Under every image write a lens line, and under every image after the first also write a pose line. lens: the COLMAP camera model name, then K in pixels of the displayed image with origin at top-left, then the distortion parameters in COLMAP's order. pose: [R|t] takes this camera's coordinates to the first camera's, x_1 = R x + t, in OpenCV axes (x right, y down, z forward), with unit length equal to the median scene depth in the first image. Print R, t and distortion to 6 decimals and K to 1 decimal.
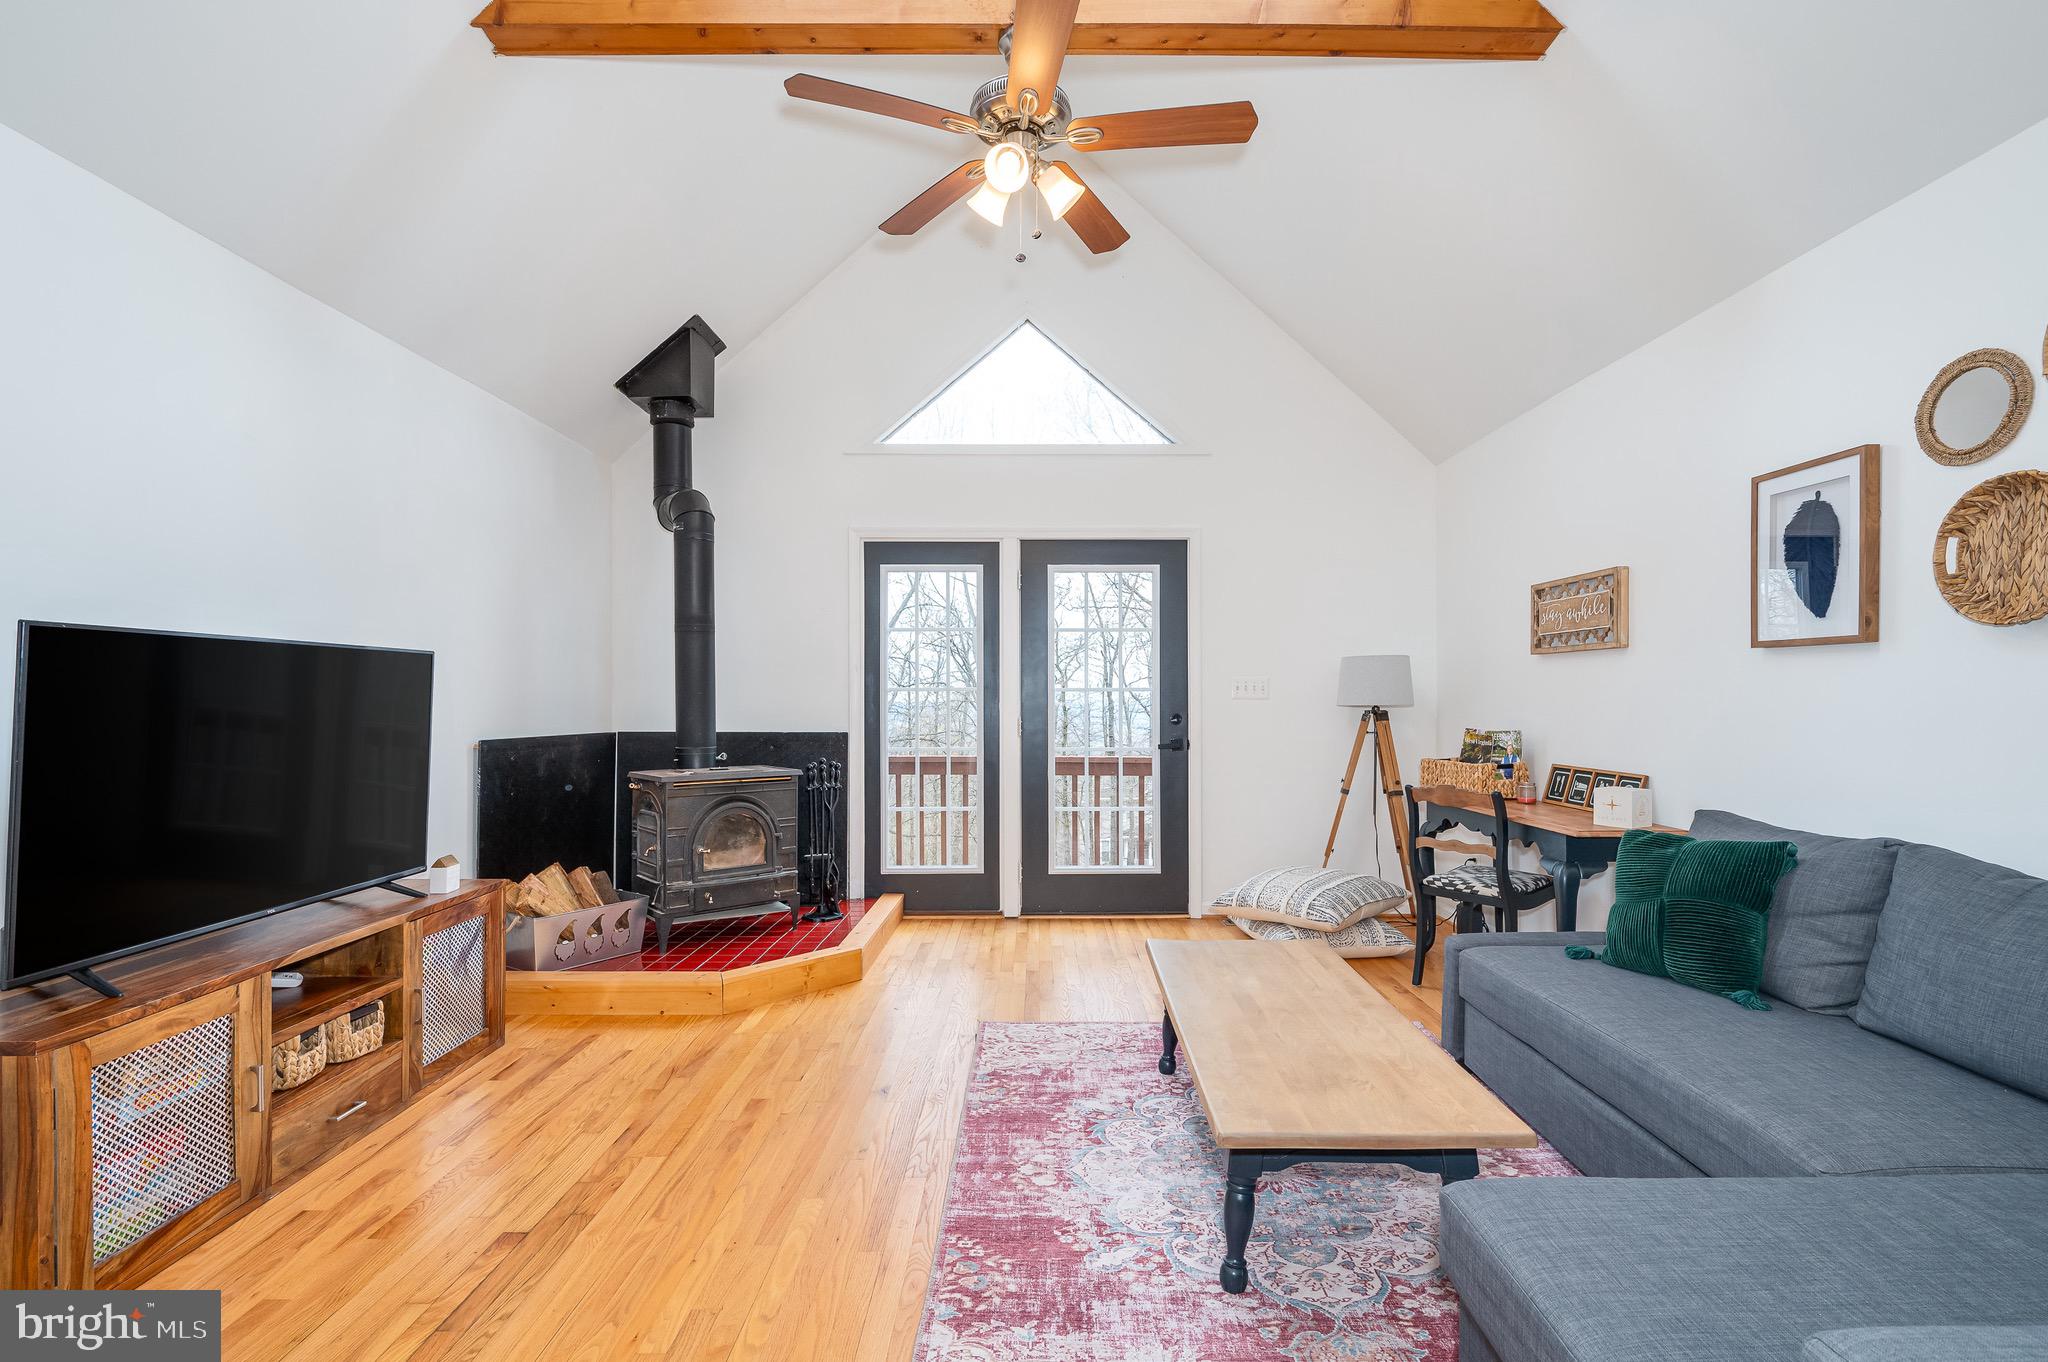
lens RADIAL K [[930.3, 0, 1038.7], [0, 930.3, 696.0], [0, 0, 1]] dist [-0.001028, -0.000093]
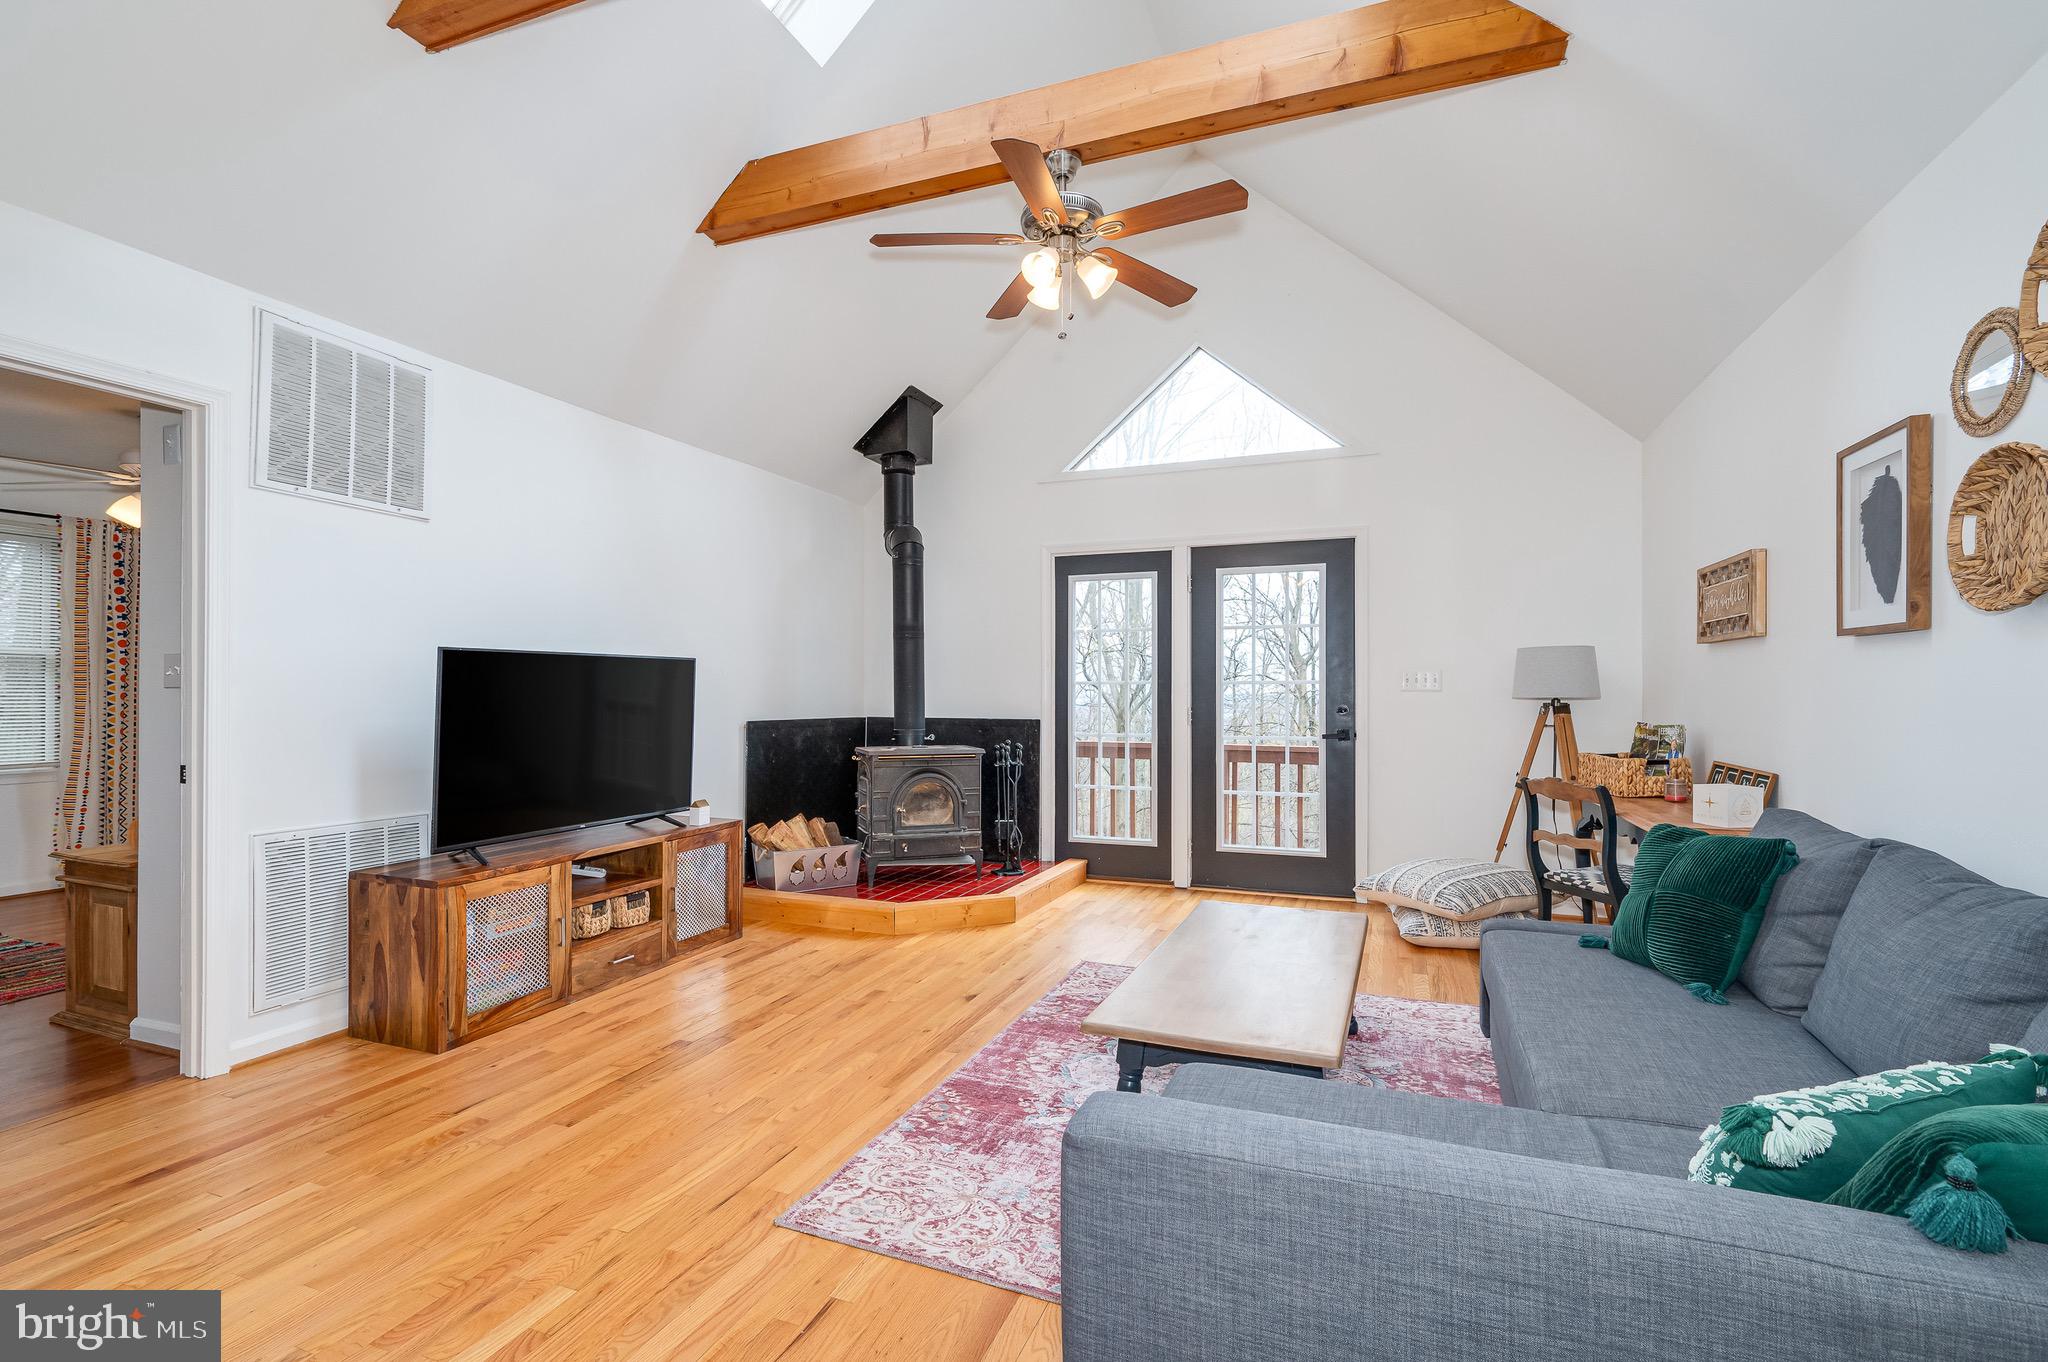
lens RADIAL K [[930.3, 0, 1067.4], [0, 930.3, 686.0], [0, 0, 1]] dist [-0.001028, -0.000093]
pose [[0.936167, -0.001864, -0.351551, 0.372315], [0.001143, 0.999997, -0.002259, -0.000779], [0.351554, 0.001713, 0.936166, -0.138699]]
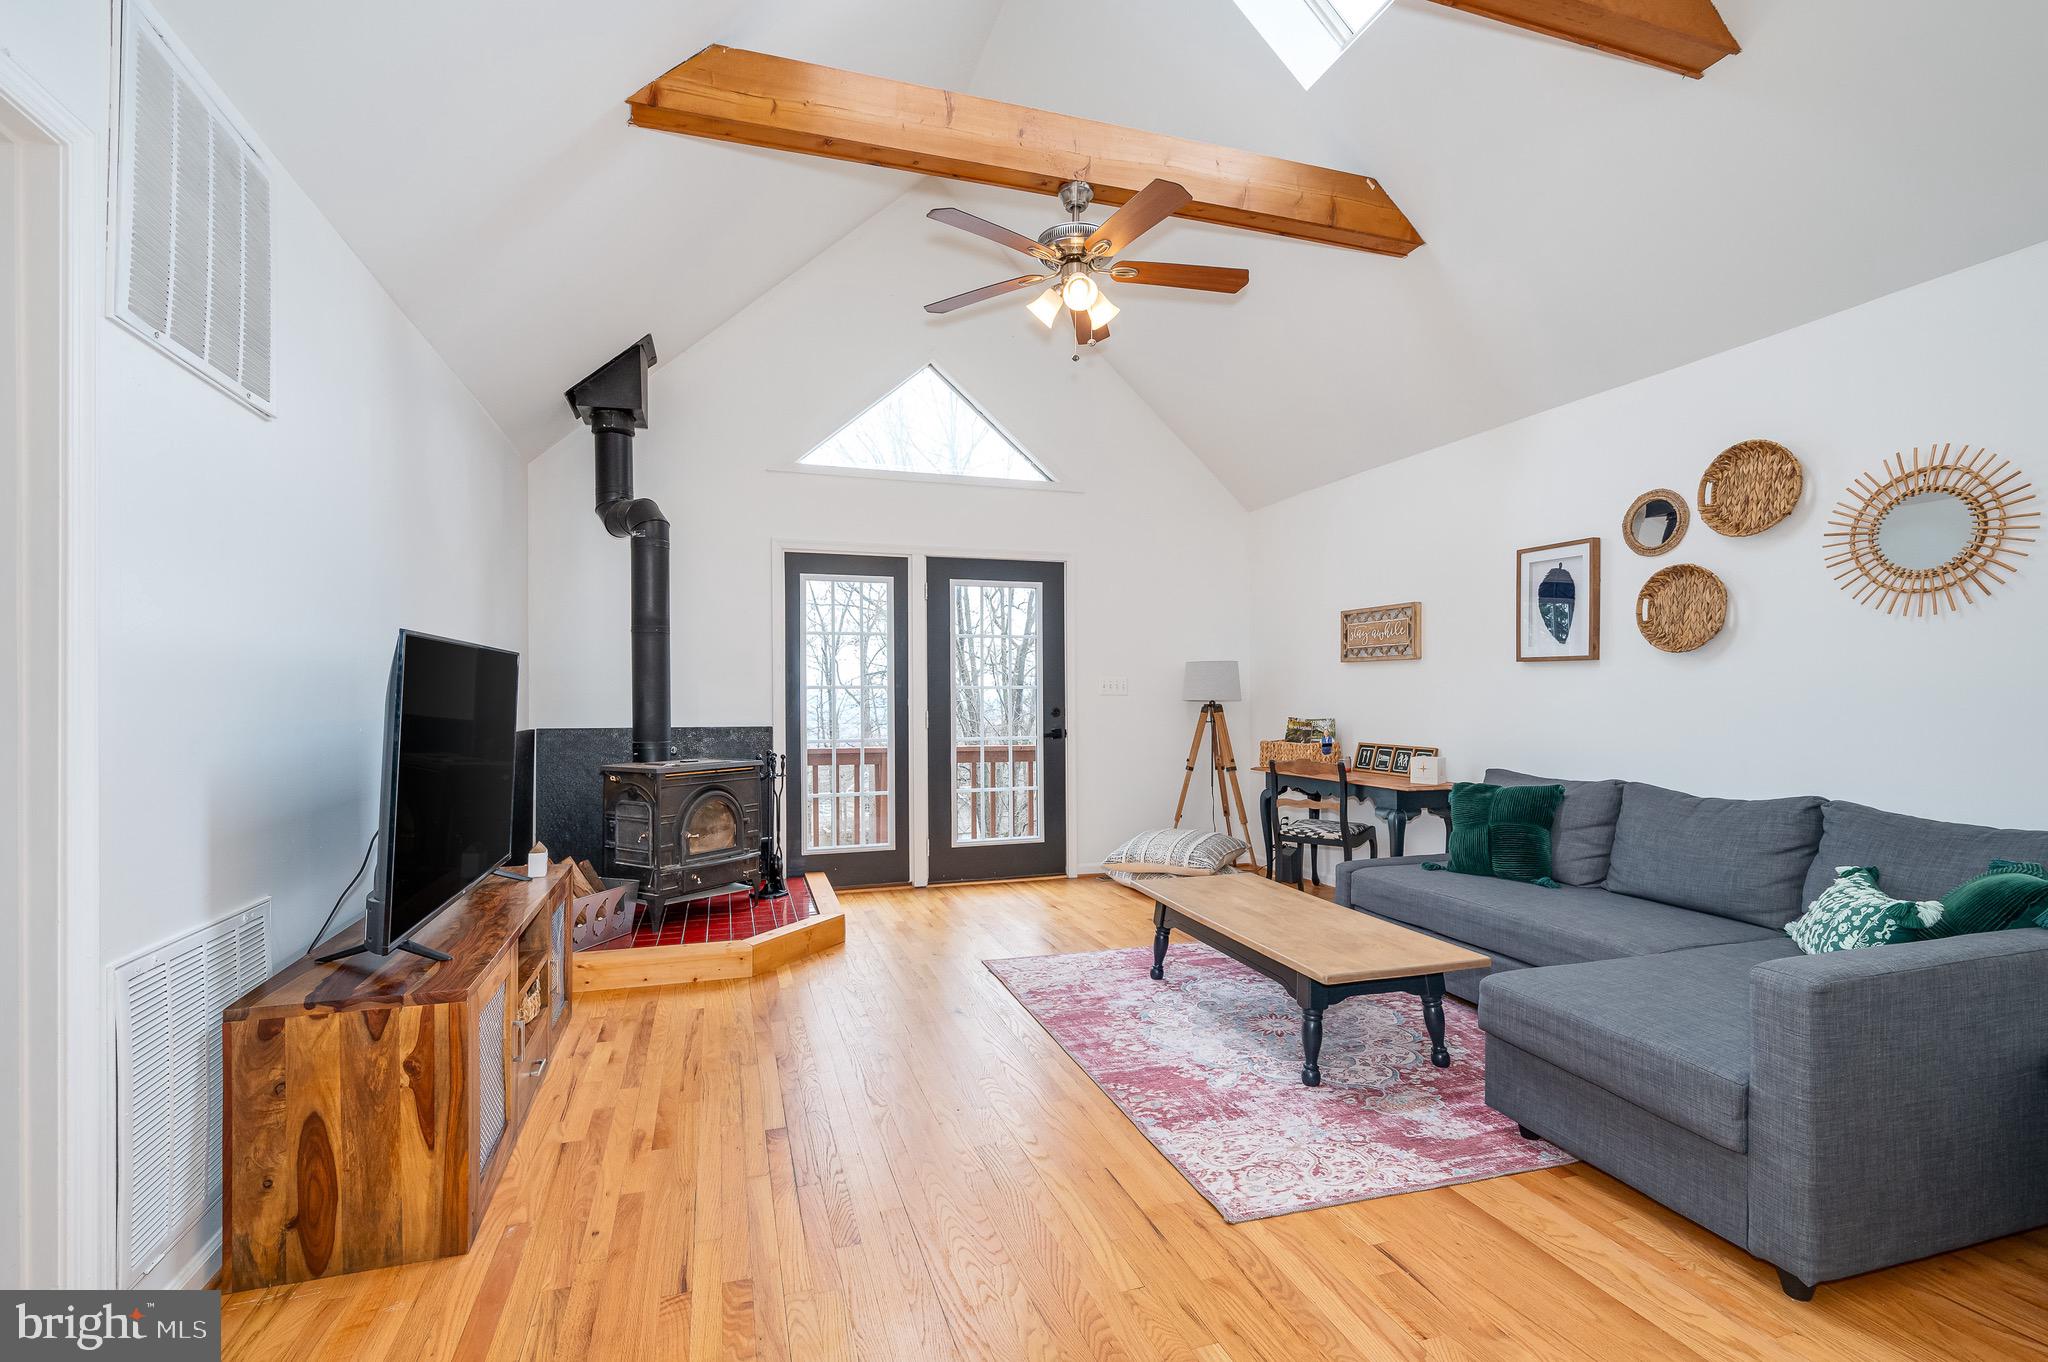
lens RADIAL K [[930.3, 0, 982.9], [0, 930.3, 691.5], [0, 0, 1]] dist [-0.001028, -0.000093]
pose [[0.957015, -0.000355, 0.290037, -0.458373], [0.000451, 1.000000, -0.000263, -0.002532], [-0.290037, 0.000383, 0.957015, -0.183371]]
